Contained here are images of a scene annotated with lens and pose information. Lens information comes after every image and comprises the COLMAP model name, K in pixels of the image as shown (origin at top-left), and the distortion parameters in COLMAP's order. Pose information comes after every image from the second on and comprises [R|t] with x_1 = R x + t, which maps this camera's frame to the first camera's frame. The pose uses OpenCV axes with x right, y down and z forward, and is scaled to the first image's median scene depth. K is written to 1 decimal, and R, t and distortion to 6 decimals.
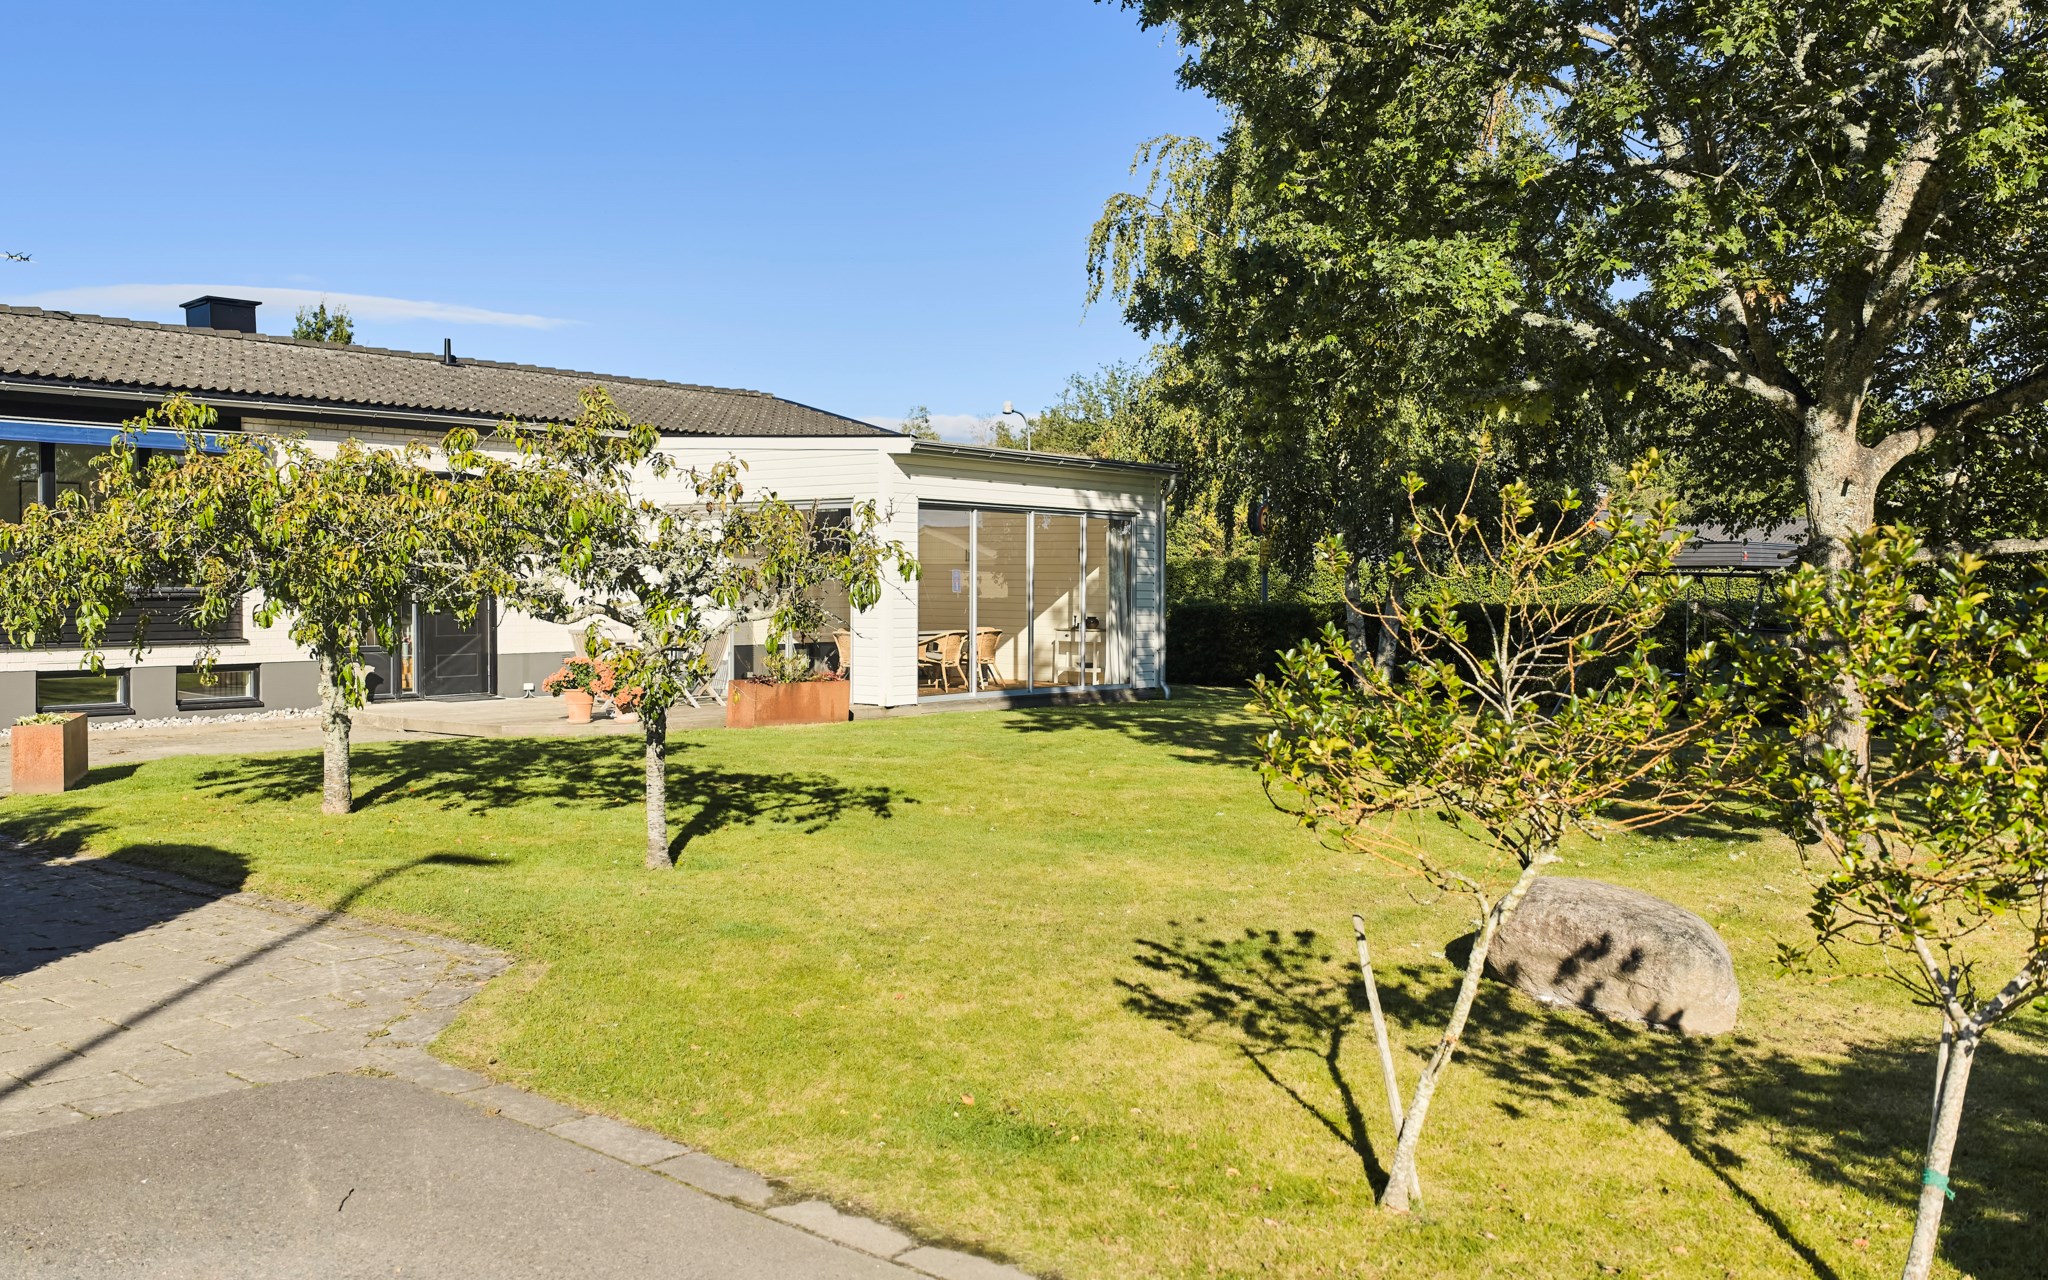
lens RADIAL K [[1684.6, 0, 1015.0], [0, 1684.6, 632.7], [0, 0, 1]] dist [-0.004400, -0.003160]
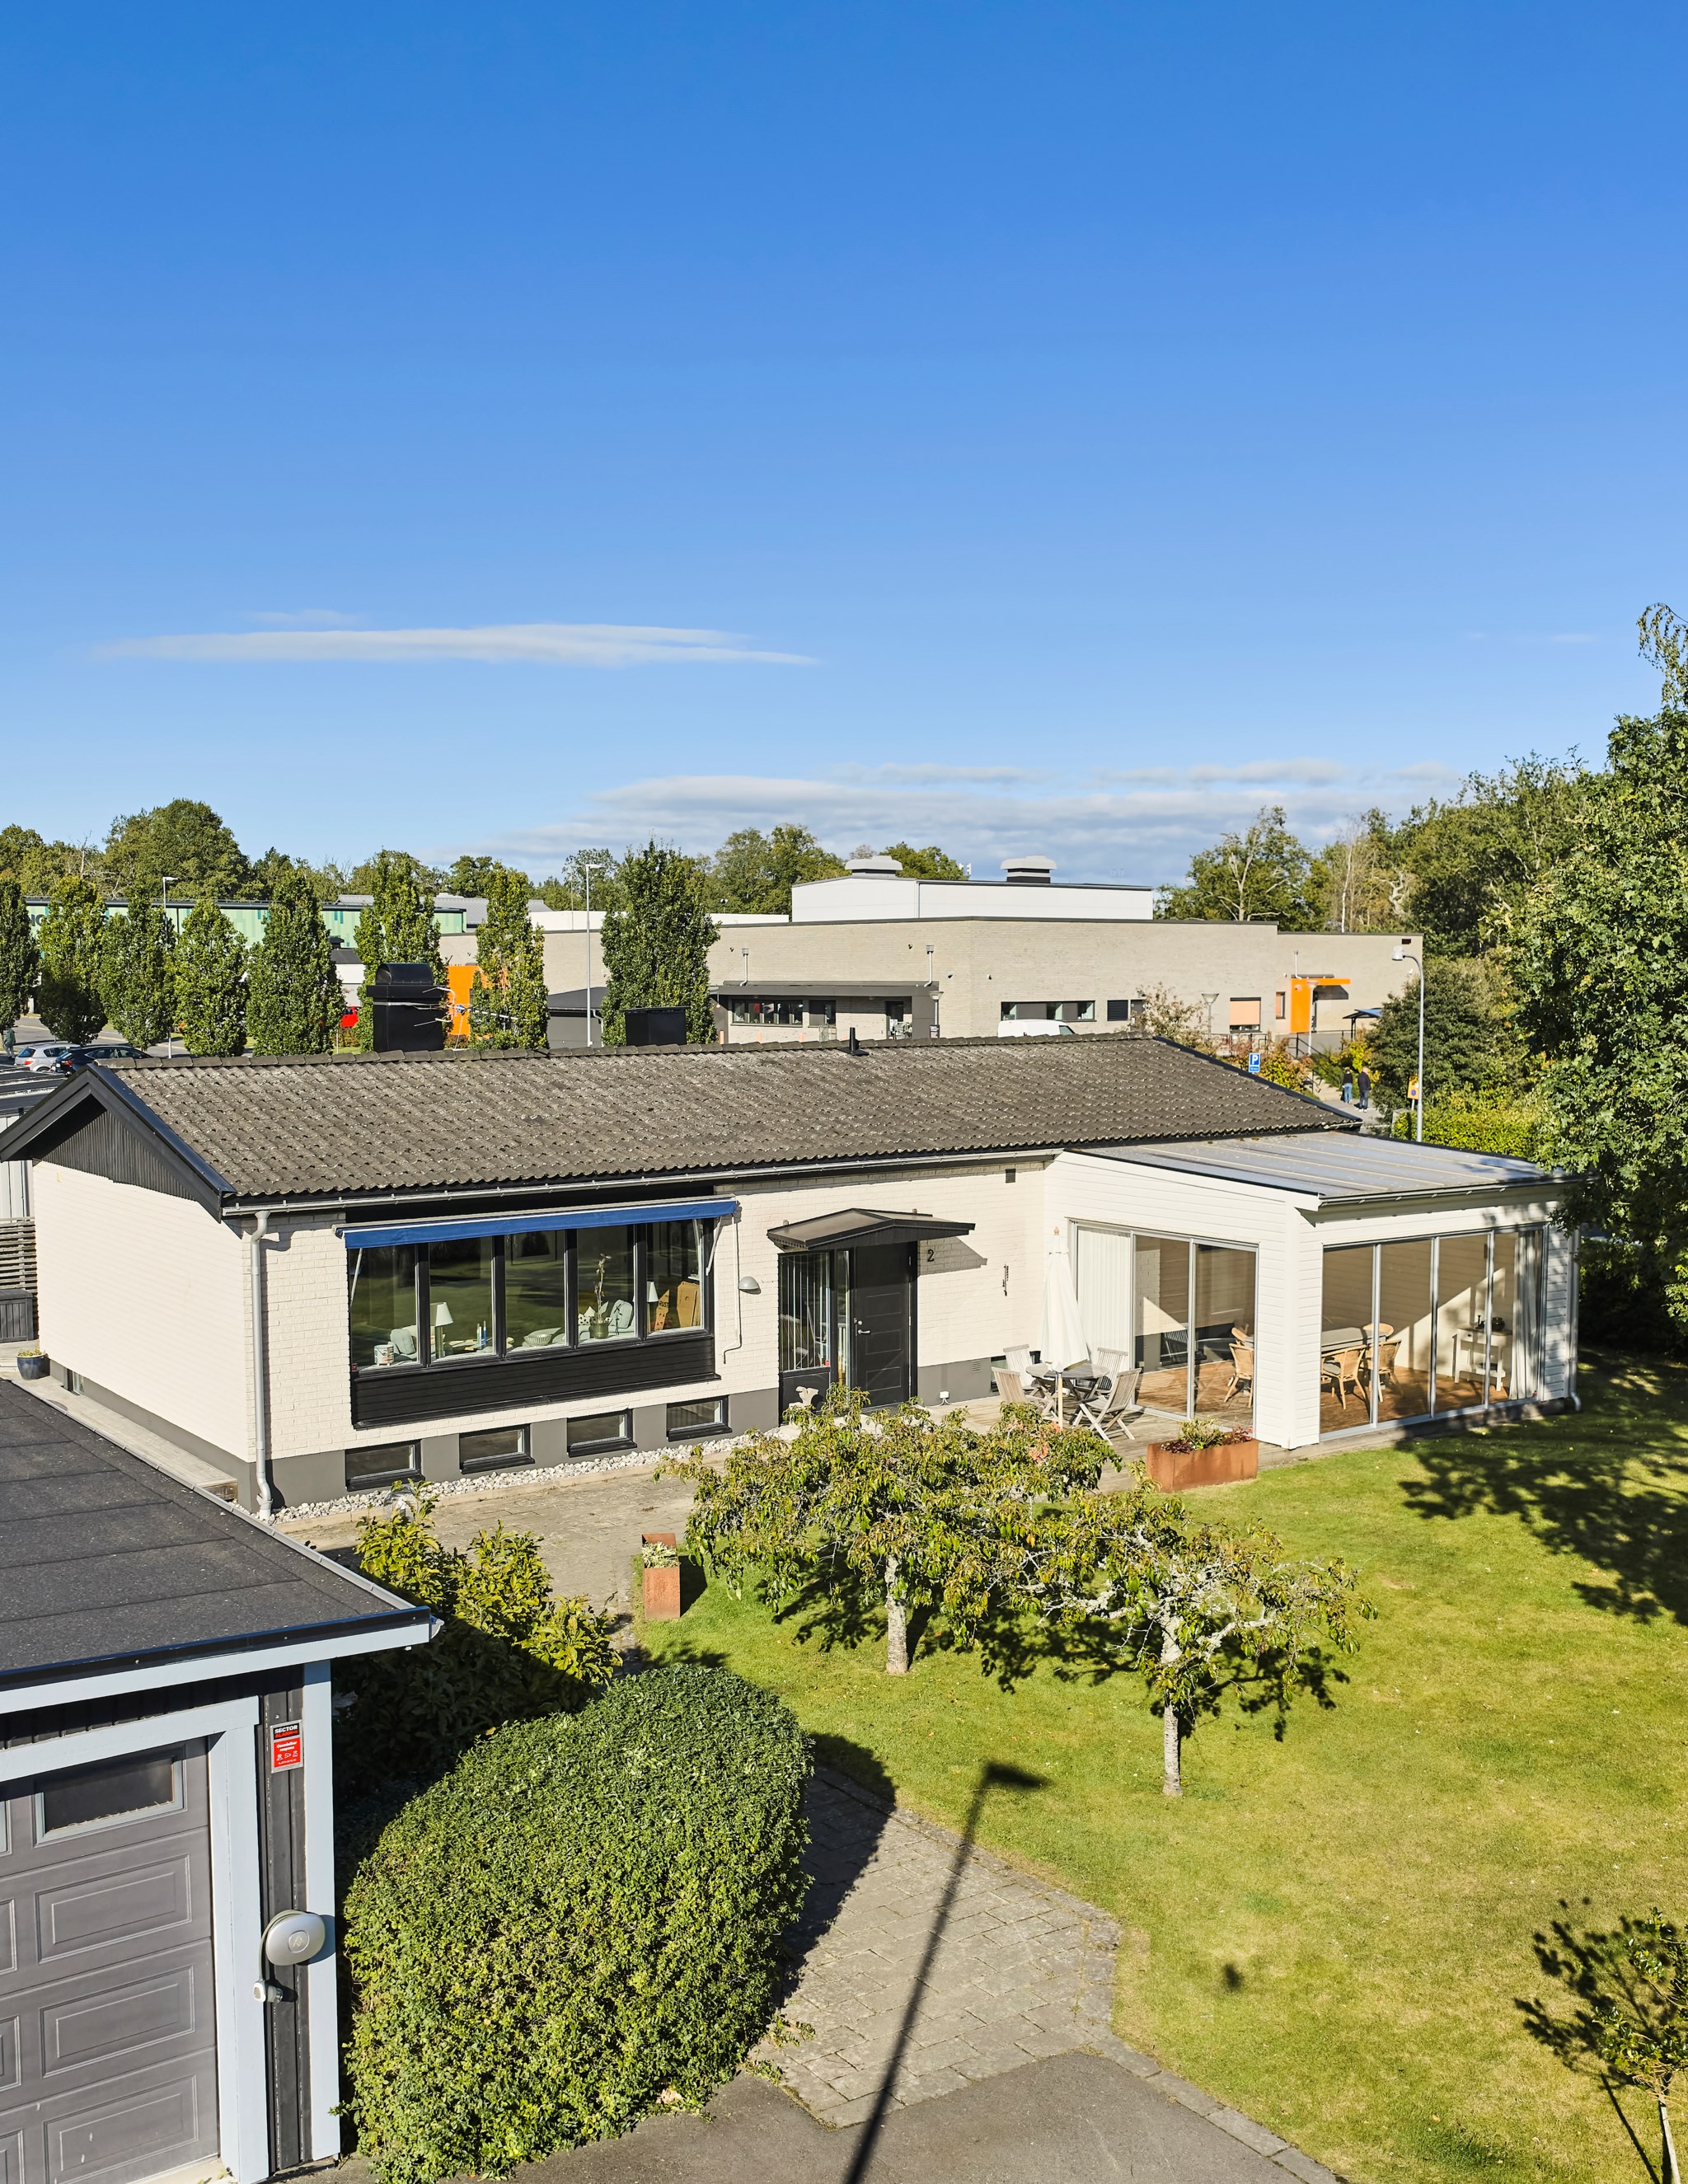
lens RADIAL K [[2110.4, 0, 845.9], [0, 2110.4, 1089.4], [0, 0, 1]] dist [0.015874, 0.000000]
pose [[0.969161, 0.012103, -0.246130, -0.020767], [-0.002920, 0.999287, 0.037639, -0.198555], [0.246410, -0.035760, 0.968506, -0.286015]]
